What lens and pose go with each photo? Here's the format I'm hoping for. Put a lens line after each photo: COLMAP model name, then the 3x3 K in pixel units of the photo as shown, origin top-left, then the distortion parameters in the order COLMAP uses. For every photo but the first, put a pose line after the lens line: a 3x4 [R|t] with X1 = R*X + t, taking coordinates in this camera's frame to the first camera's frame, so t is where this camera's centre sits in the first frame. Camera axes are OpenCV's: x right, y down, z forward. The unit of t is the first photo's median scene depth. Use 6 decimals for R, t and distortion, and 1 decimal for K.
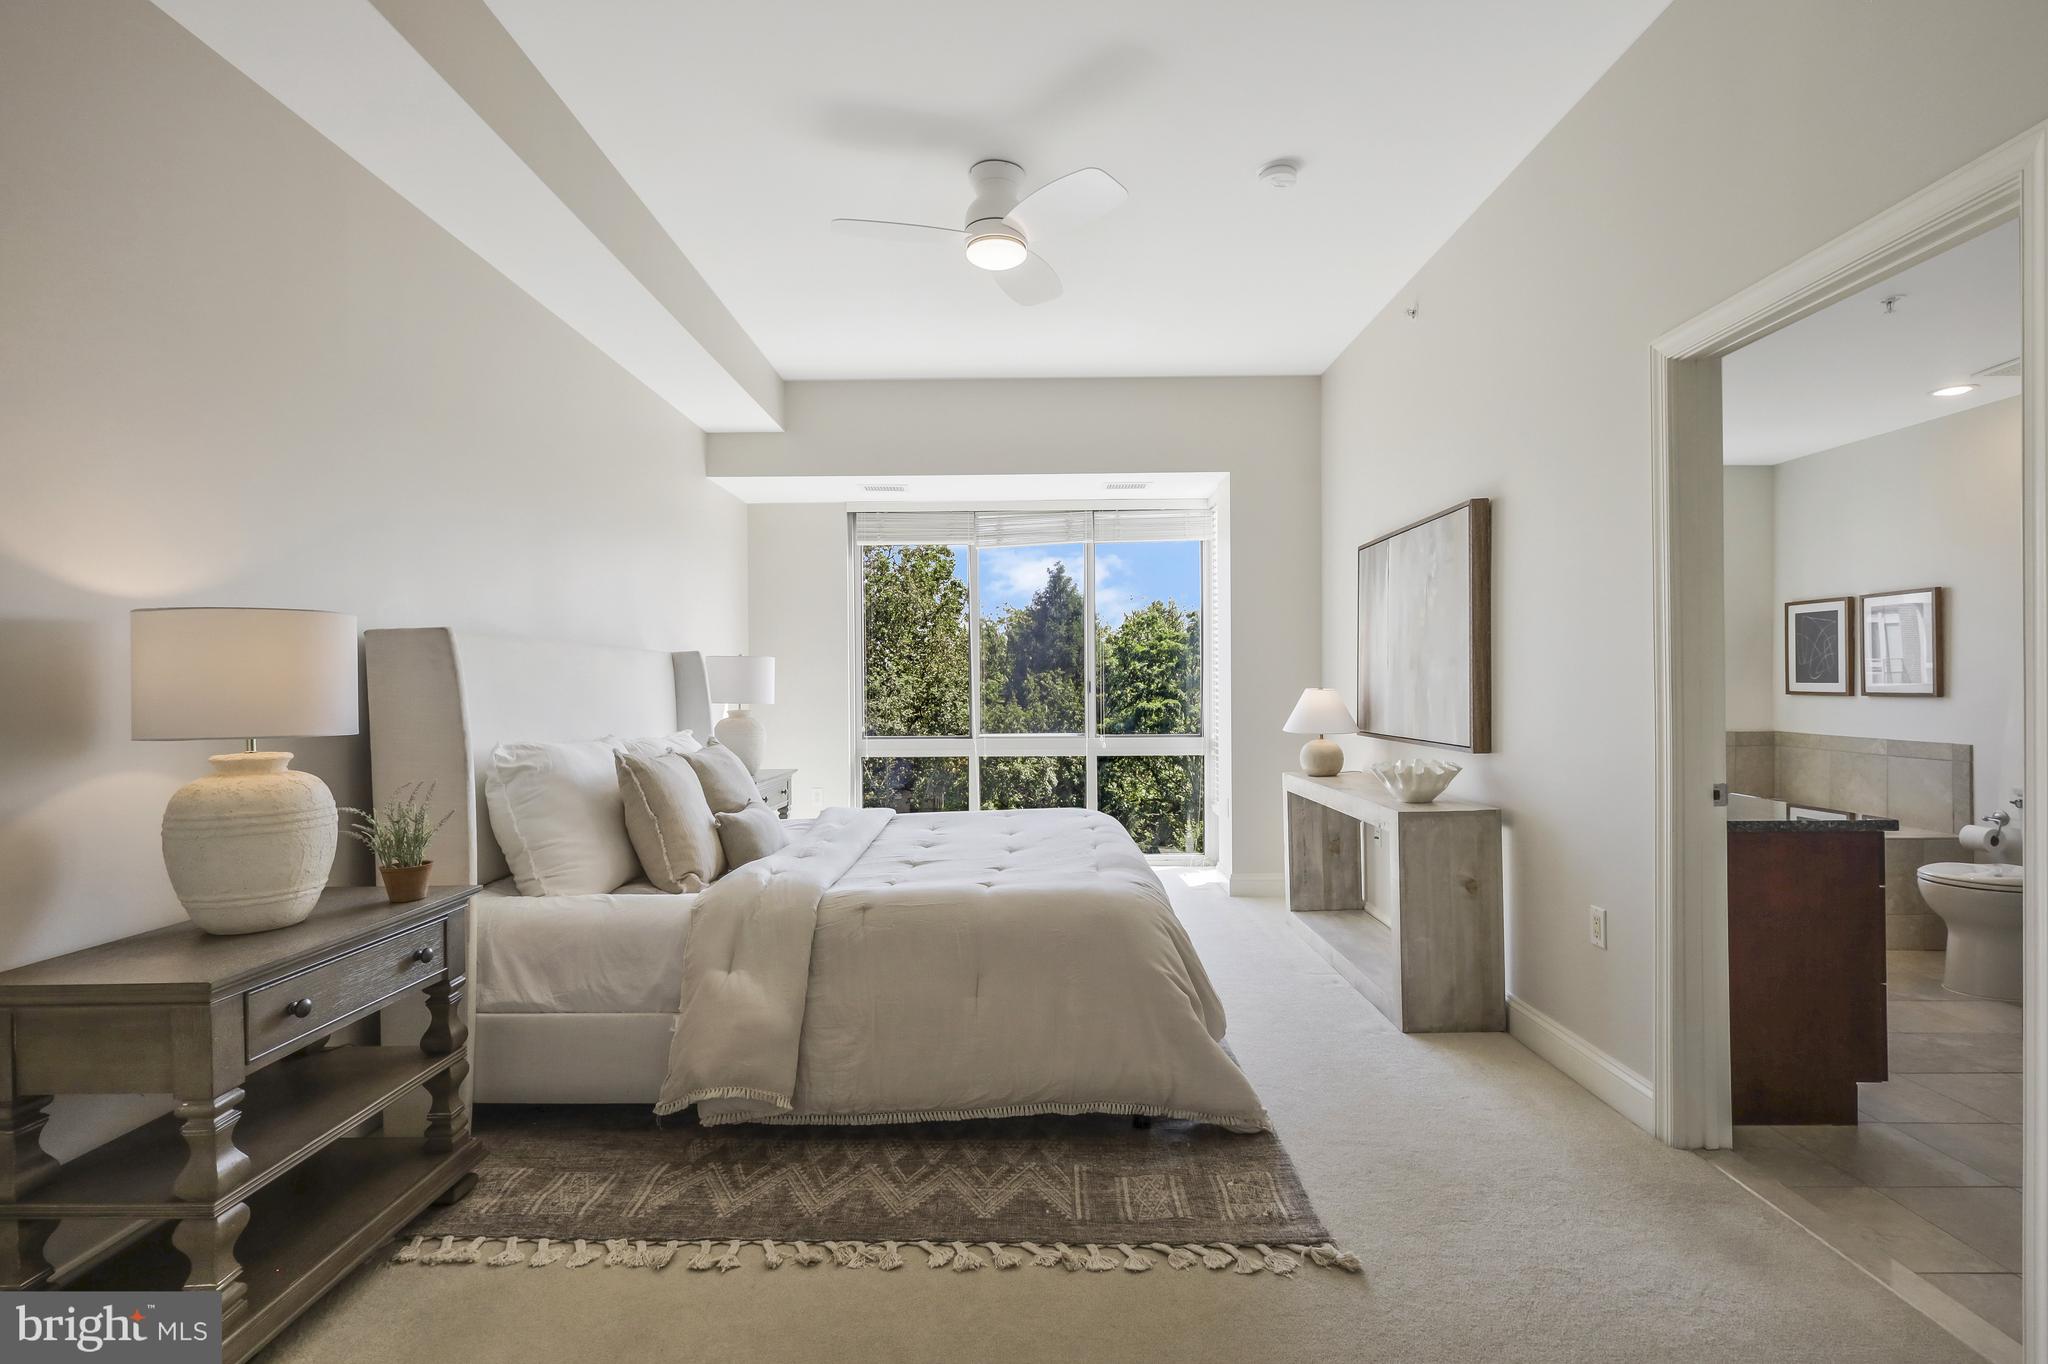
lens RADIAL K [[950.9, 0, 1024.2], [0, 950.9, 687.3], [0, 0, 1]] dist [0.002589, -0.000350]
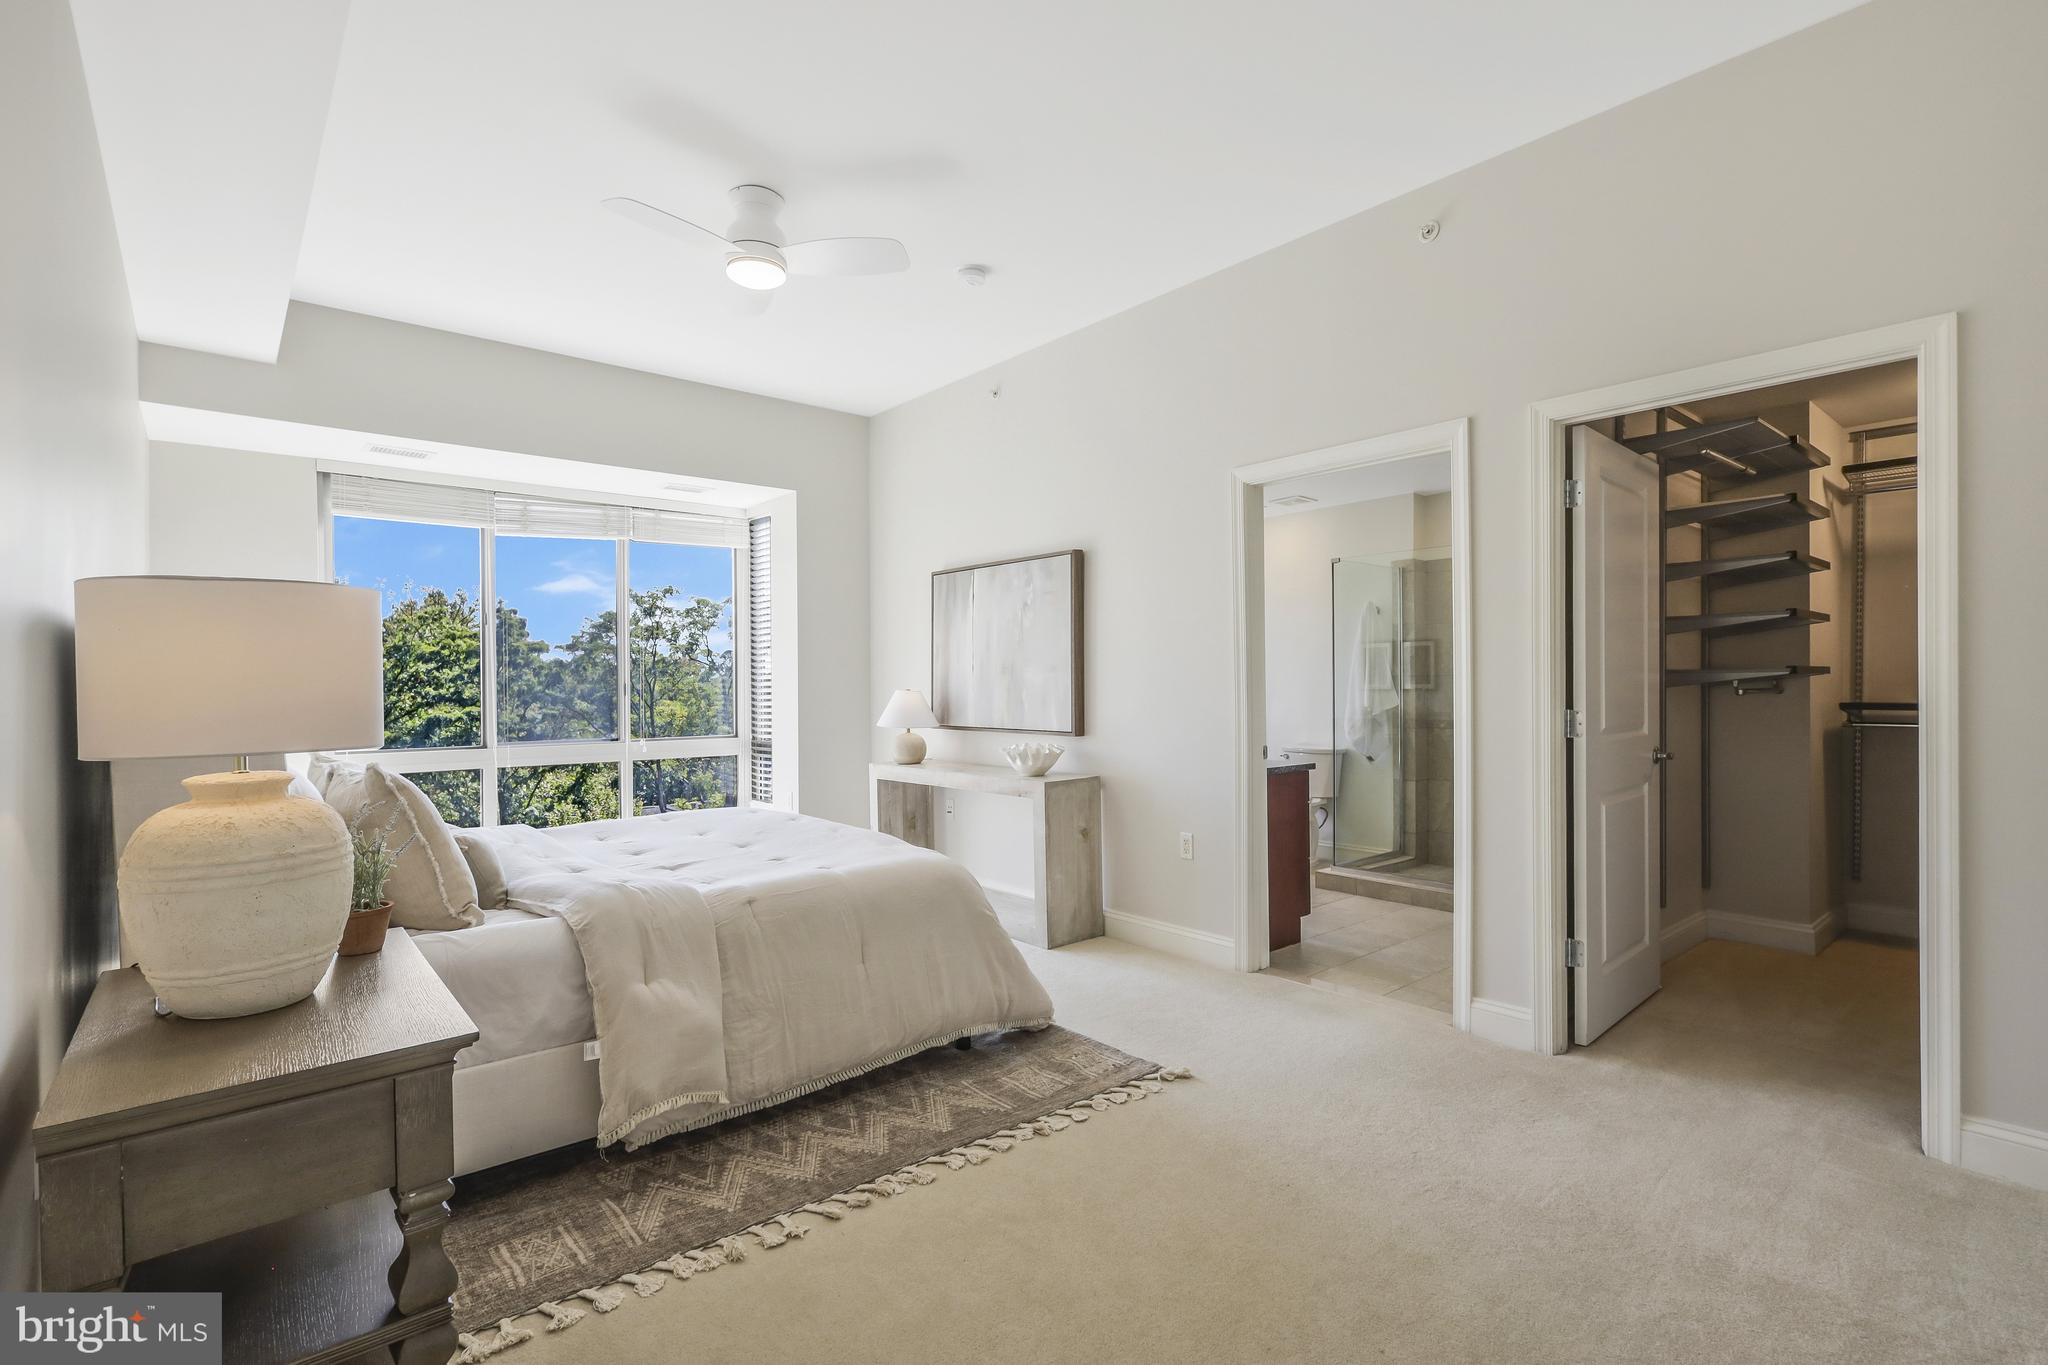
lens RADIAL K [[950.9, 0, 1025.0], [0, 950.9, 683.9], [0, 0, 1]] dist [0.002589, -0.000350]
pose [[0.759858, 0.001819, 0.650086, -0.639034], [0.003763, 0.999967, -0.007196, 0.005239], [-0.650078, 0.007915, 0.759826, 0.022404]]
